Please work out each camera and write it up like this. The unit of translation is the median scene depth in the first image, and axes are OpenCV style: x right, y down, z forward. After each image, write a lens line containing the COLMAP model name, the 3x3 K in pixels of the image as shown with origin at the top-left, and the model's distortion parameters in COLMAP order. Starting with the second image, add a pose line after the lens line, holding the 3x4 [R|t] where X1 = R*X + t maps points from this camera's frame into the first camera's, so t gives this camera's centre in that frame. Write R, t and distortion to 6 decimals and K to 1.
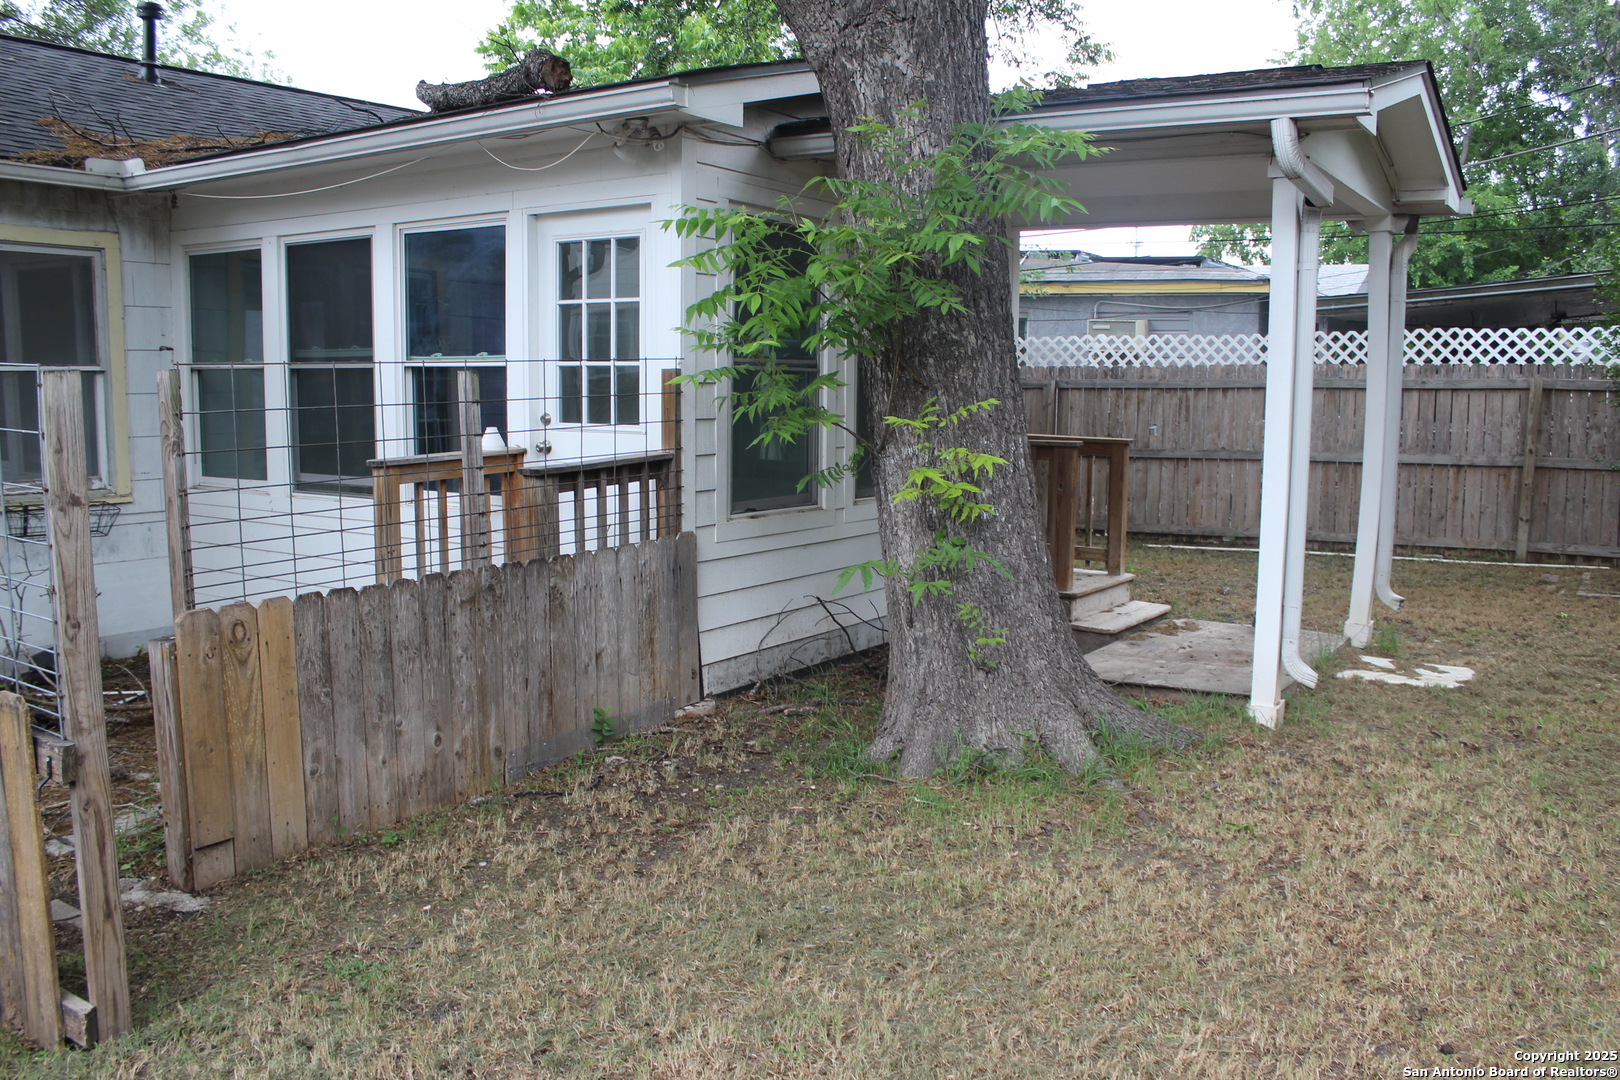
lens RADIAL K [[1348.9, 0, 810.0], [0, 1348.9, 540.0], [0, 0, 1]] dist [-0.189388, 0.197913]
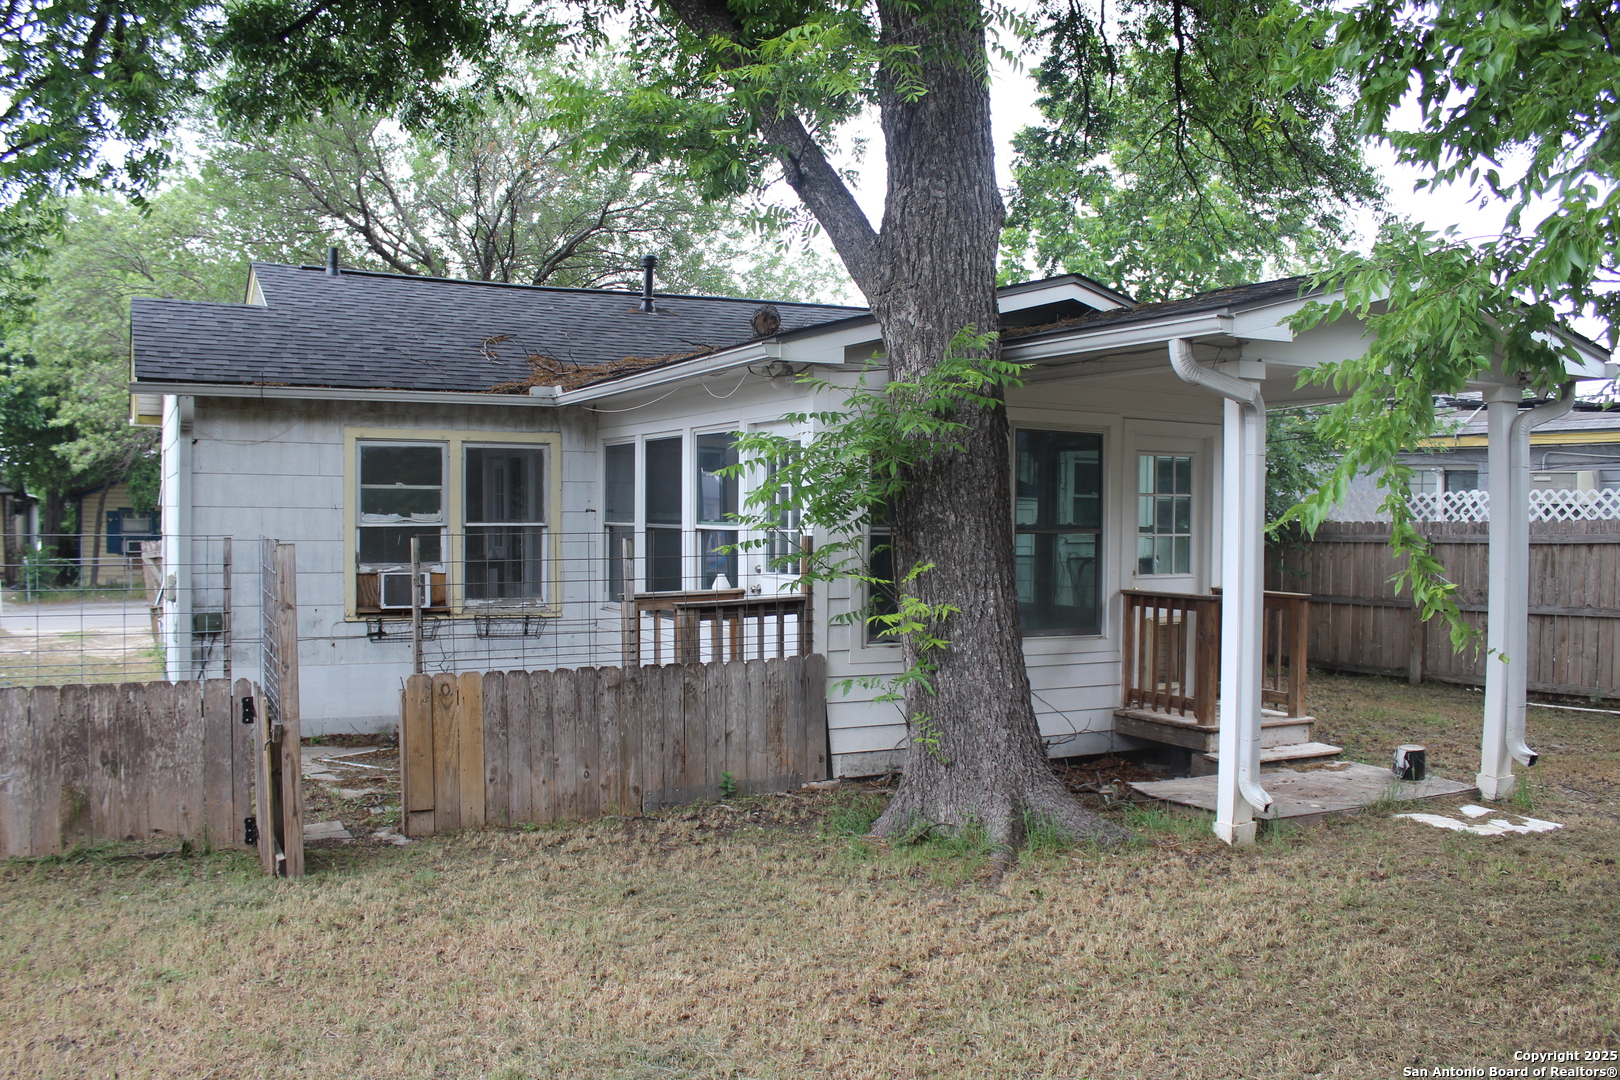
lens RADIAL K [[1348.9, 0, 810.0], [0, 1348.9, 540.0], [0, 0, 1]] dist [-0.189388, 0.197913]
pose [[0.874901, 0.009054, -0.484217, 0.611201], [-0.059118, 0.994345, -0.088224, 0.000173], [0.480679, 0.105813, 0.870489, -0.231016]]
